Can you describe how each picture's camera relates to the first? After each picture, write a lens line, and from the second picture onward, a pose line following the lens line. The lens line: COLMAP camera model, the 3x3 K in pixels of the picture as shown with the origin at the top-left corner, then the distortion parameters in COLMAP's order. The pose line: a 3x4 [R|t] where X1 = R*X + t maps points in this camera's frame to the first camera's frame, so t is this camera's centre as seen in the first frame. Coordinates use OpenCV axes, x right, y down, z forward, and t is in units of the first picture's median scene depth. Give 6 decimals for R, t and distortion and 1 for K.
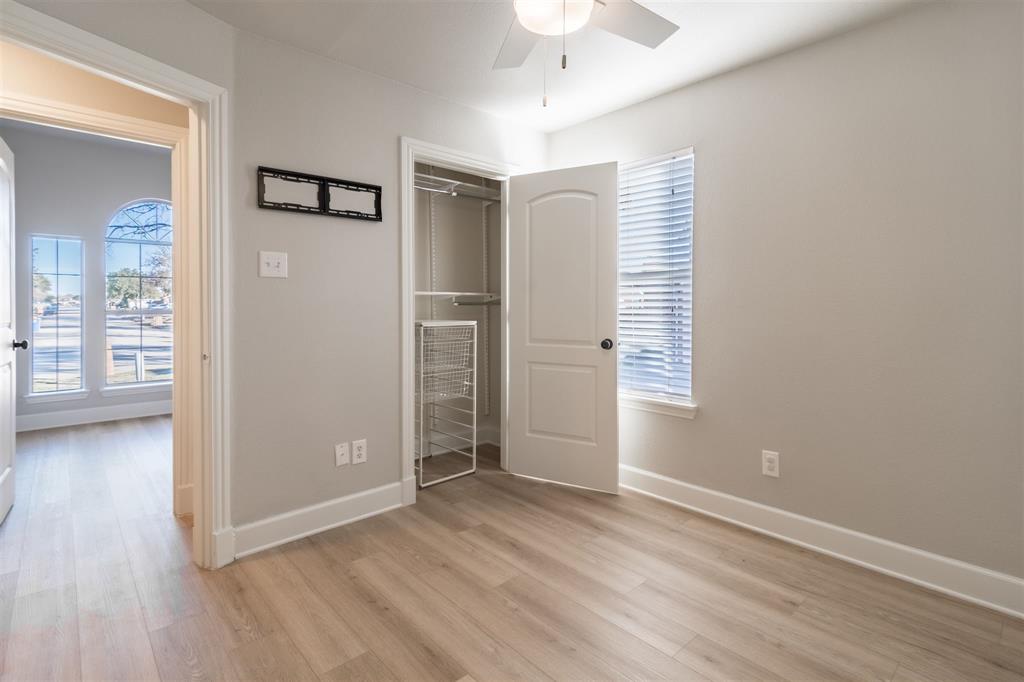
lens RADIAL K [[504.0, 0, 514.9], [0, 504.0, 313.8], [0, 0, 1]] dist [0.004374, 0.000835]
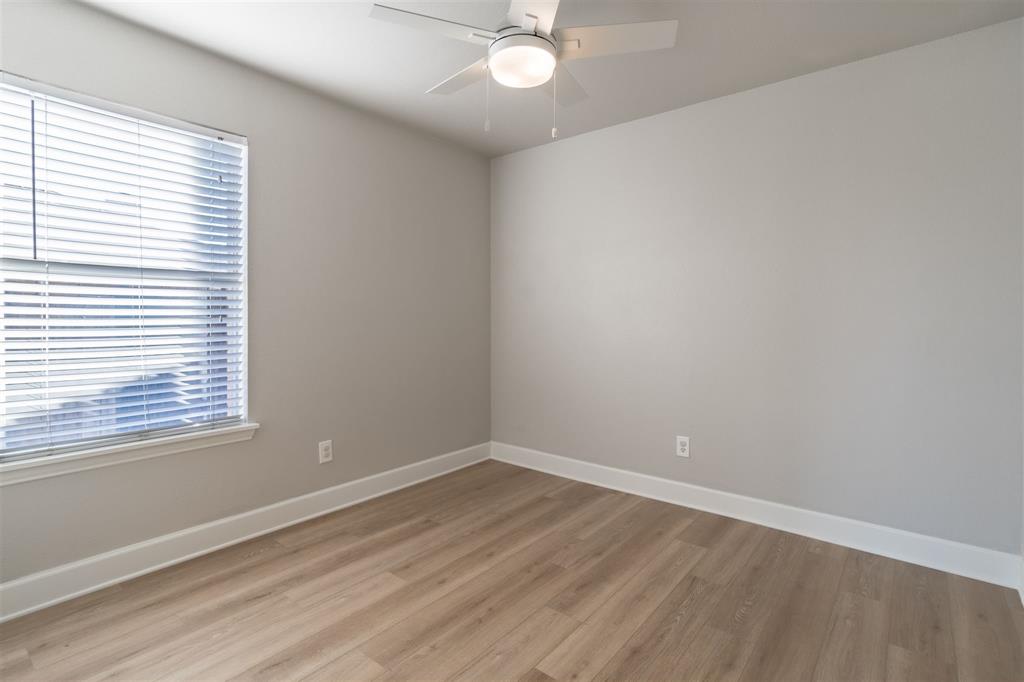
lens RADIAL K [[504.0, 0, 514.9], [0, 504.0, 313.8], [0, 0, 1]] dist [0.004374, 0.000835]
pose [[-0.170378, 0.003452, 0.985373, -0.760783], [0.007196, 0.999972, -0.002259, -0.014462], [-0.985352, 0.006706, -0.170398, 0.821009]]
